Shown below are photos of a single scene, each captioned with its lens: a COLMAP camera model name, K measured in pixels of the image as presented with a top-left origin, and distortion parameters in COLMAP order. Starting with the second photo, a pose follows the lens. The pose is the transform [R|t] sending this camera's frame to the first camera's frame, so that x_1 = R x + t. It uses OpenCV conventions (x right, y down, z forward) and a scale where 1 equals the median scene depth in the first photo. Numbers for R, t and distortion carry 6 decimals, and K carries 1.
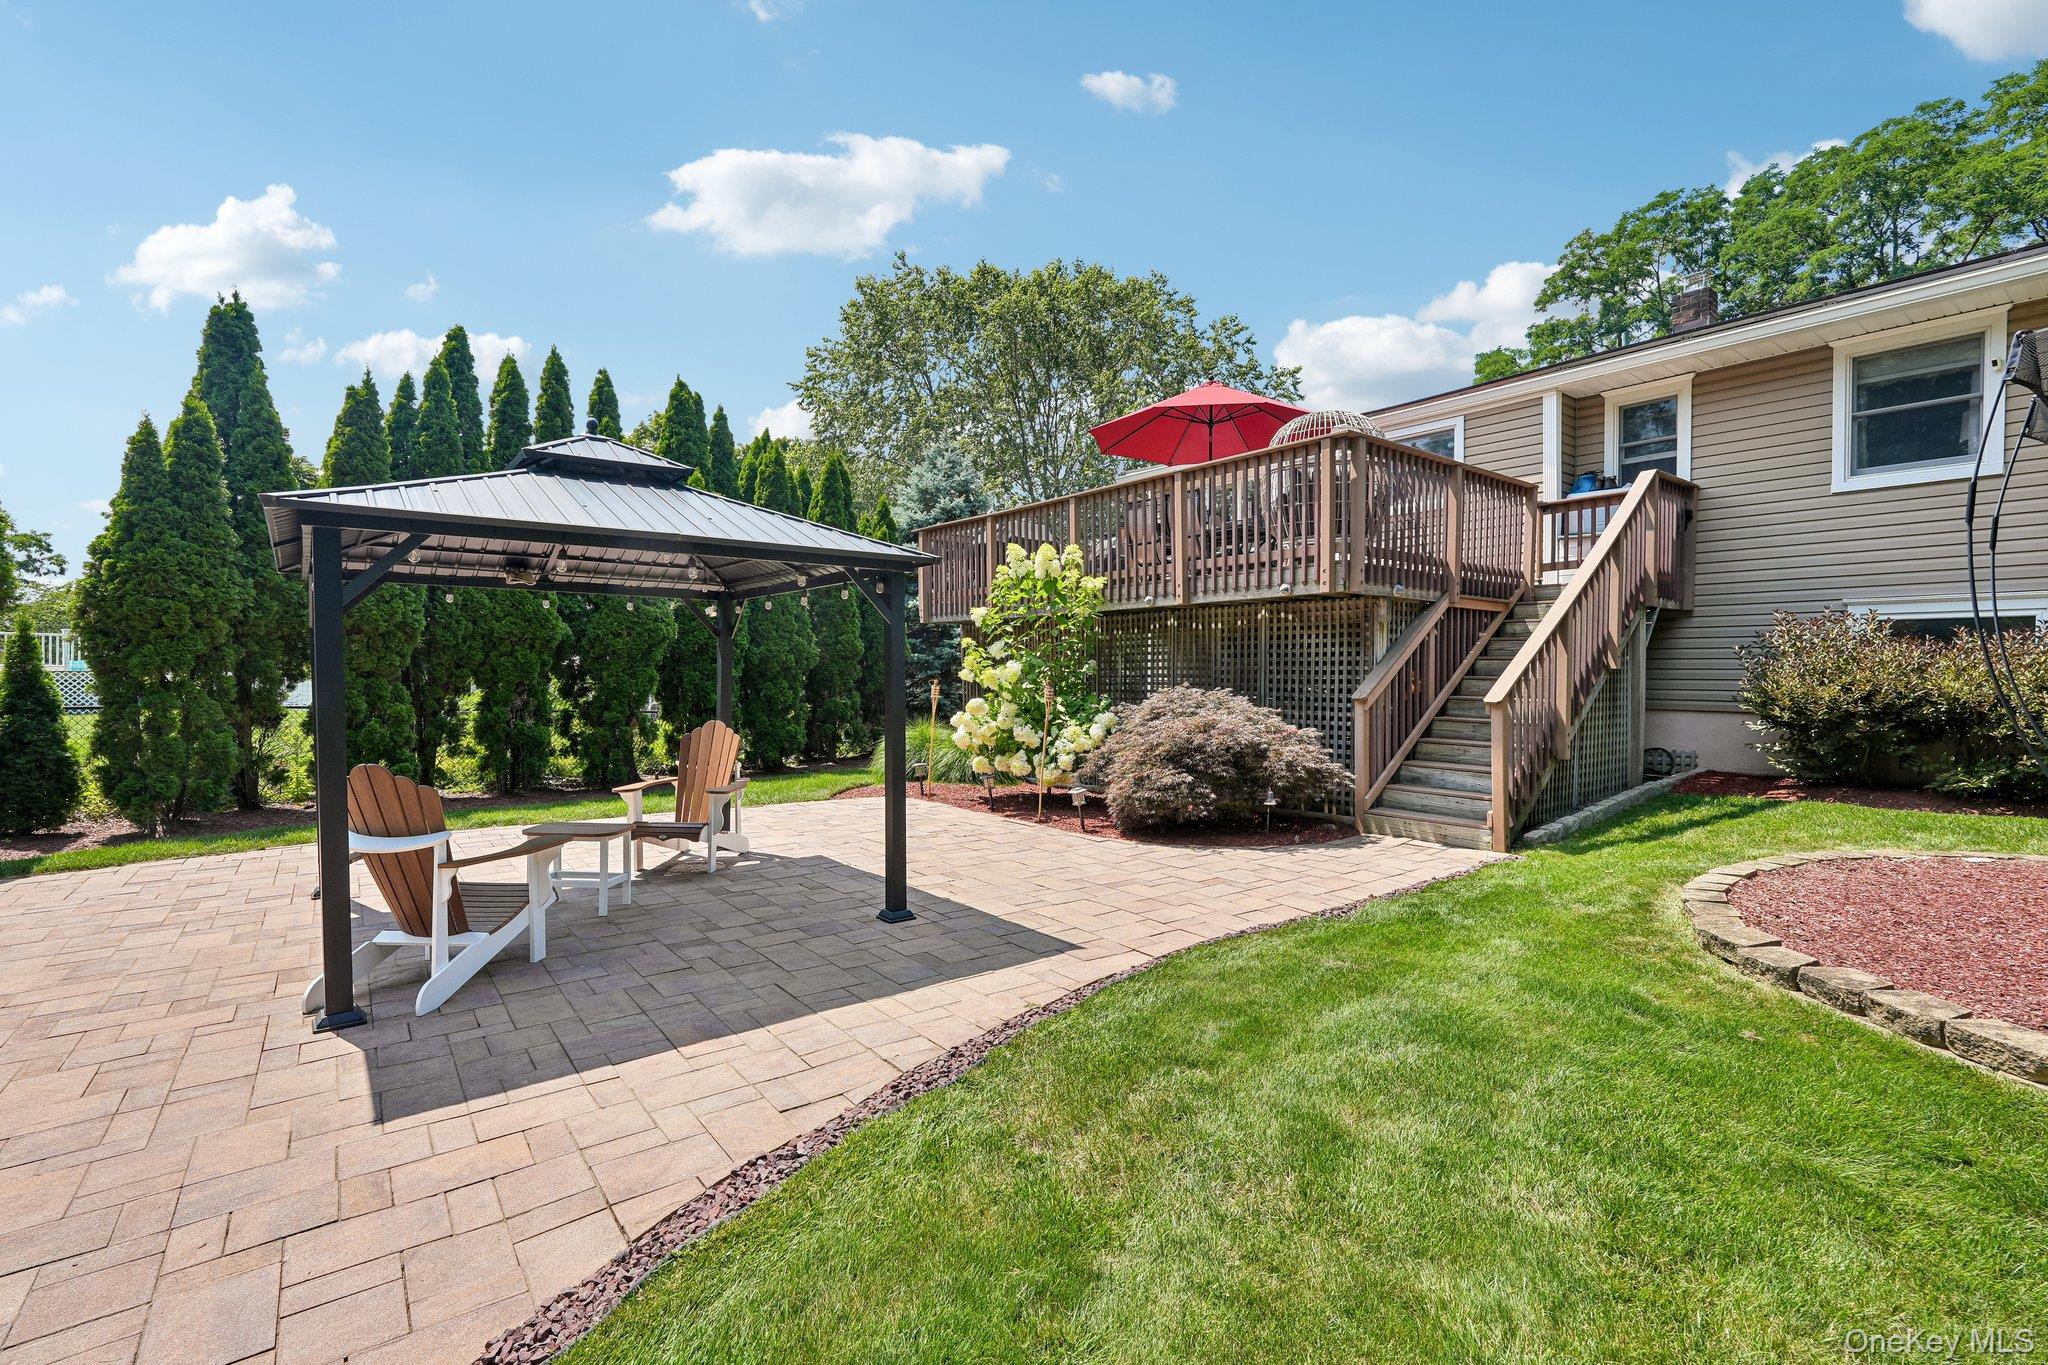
lens RADIAL K [[919.4, 0, 1024.0], [0, 919.4, 673.3], [0, 0, 1]] dist [-0.014883, 0.008959]
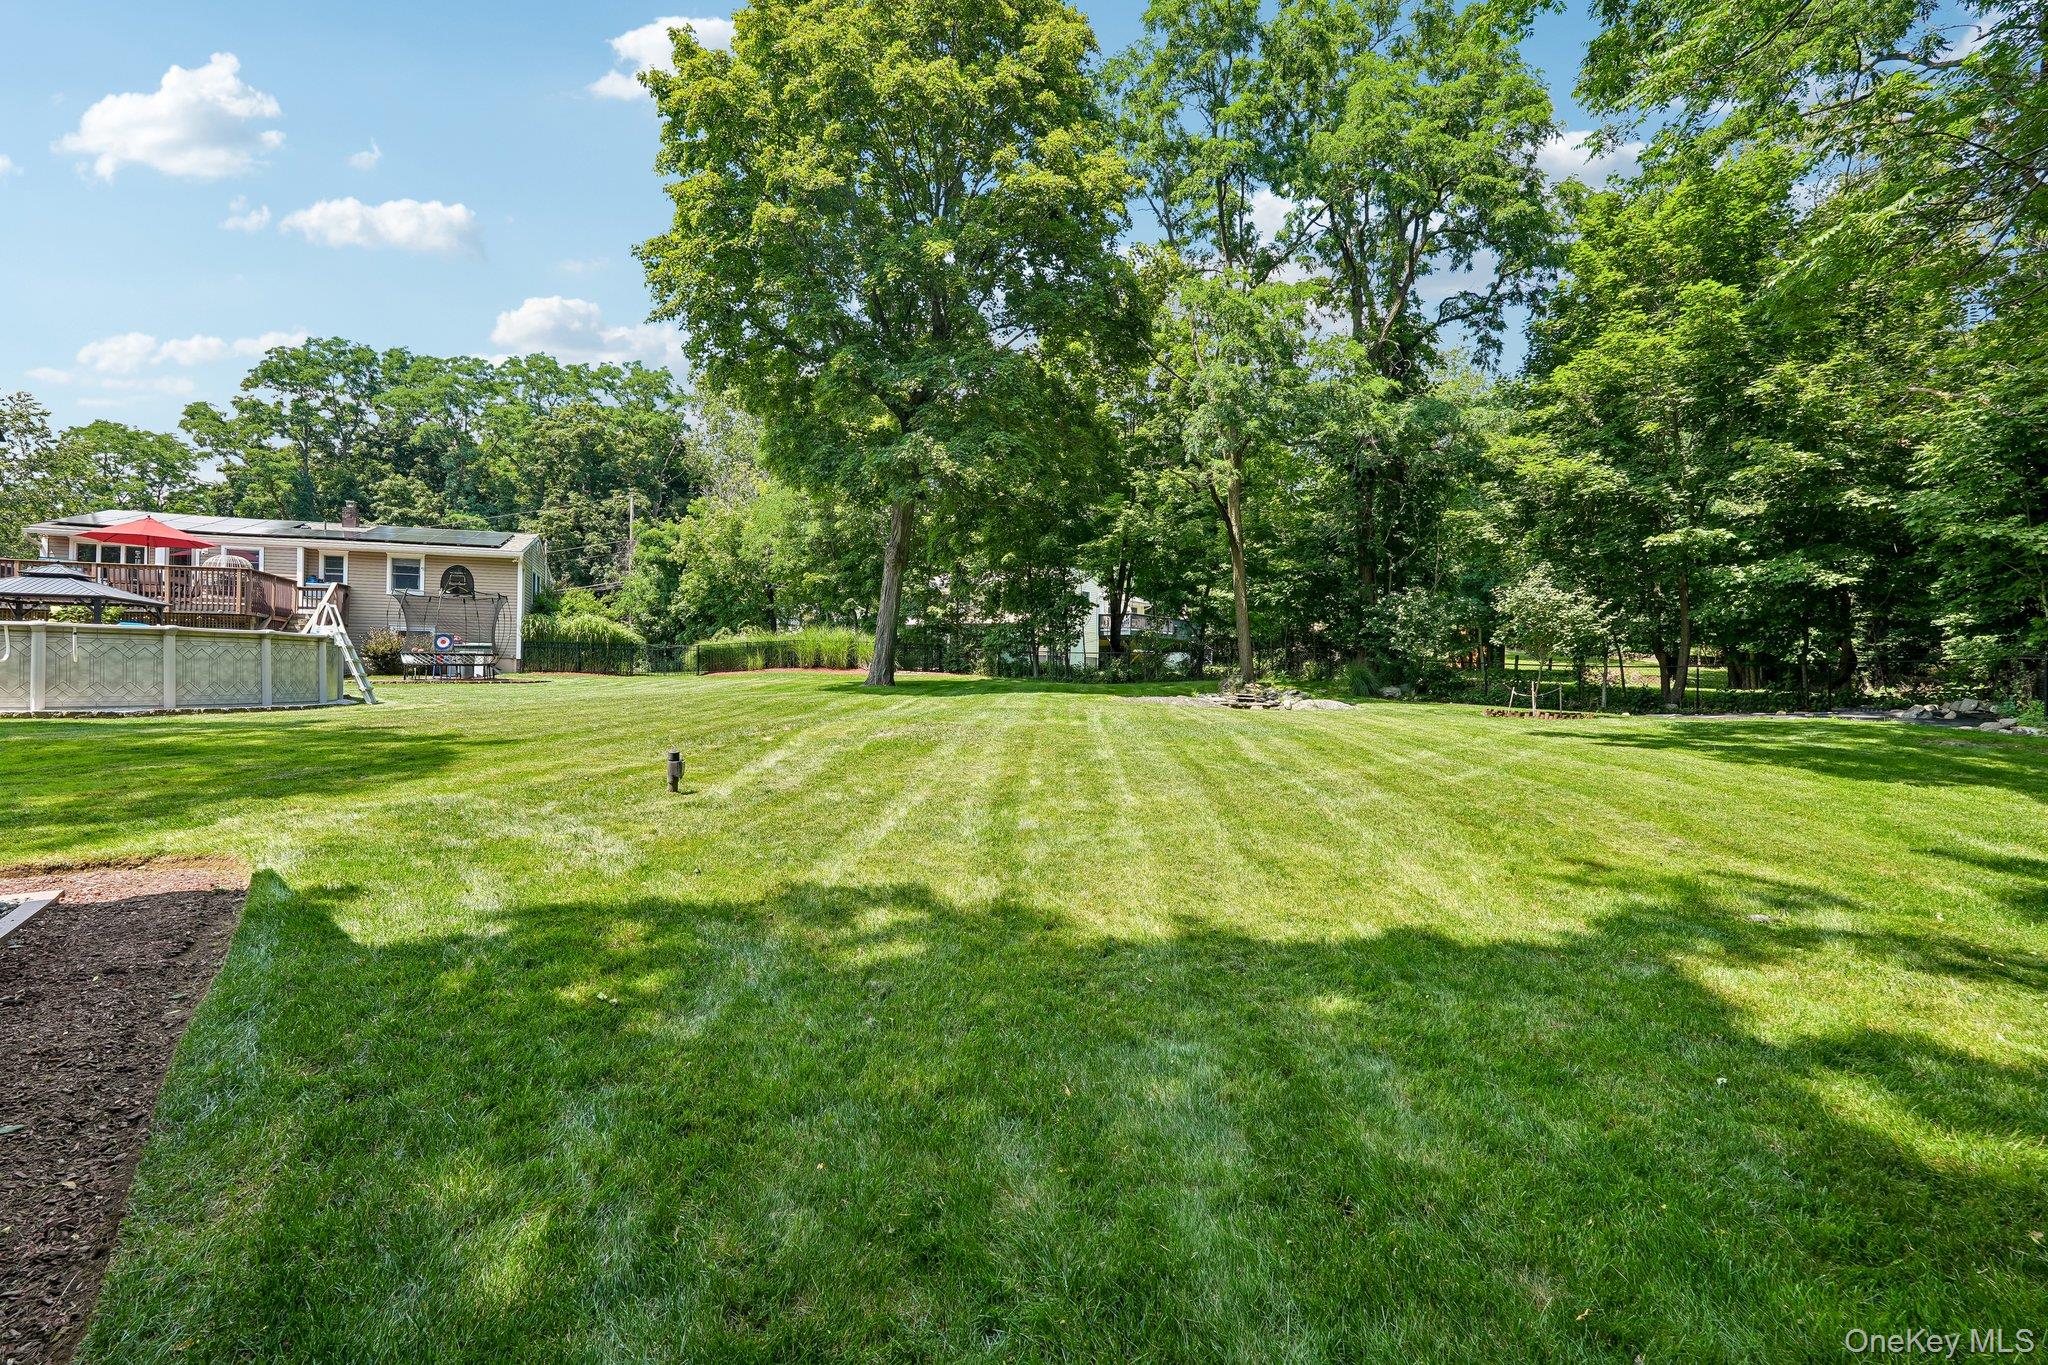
lens RADIAL K [[916.7, 0, 1024.0], [0, 916.7, 682.5], [0, 0, 1]] dist [-0.017179, -0.000072]
pose [[0.304507, -0.001365, 0.952509, -1.695667], [-0.001931, 0.999996, 0.002050, 0.132025], [-0.952508, -0.002463, 0.304503, -2.390363]]
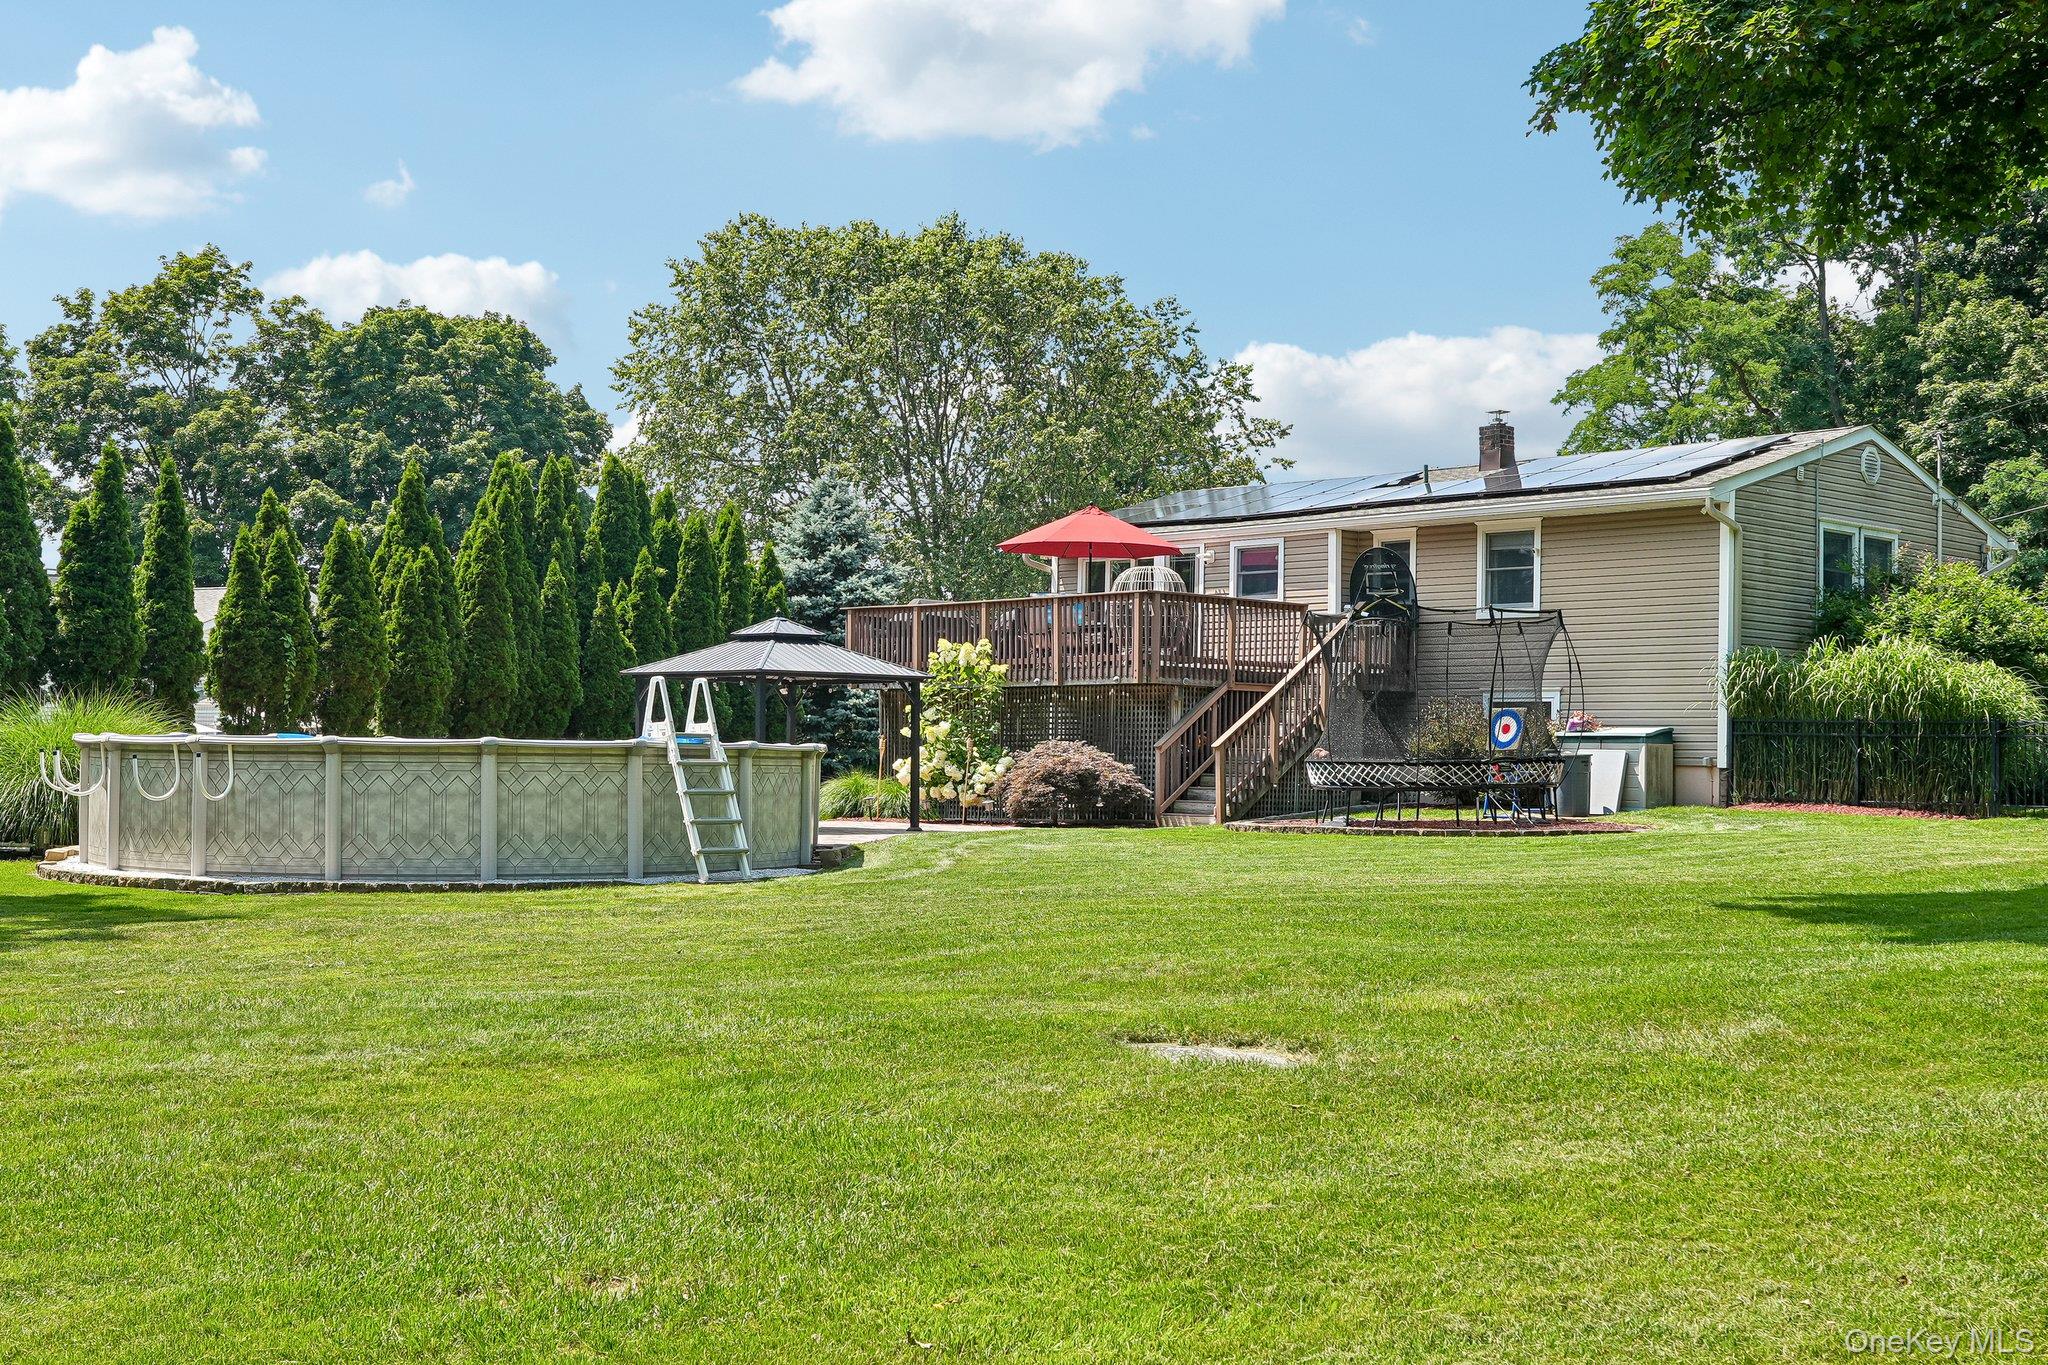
lens RADIAL K [[2454.1, 0, 1024.0], [0, 2454.1, 682.5], [0, 0, 1]] dist [0.007087, 0.033233]
pose [[0.995650, 0.012621, 0.092311, -0.251803], [-0.009477, 0.999362, -0.034421, 0.058266], [-0.092686, 0.033396, 0.995135, -2.967936]]
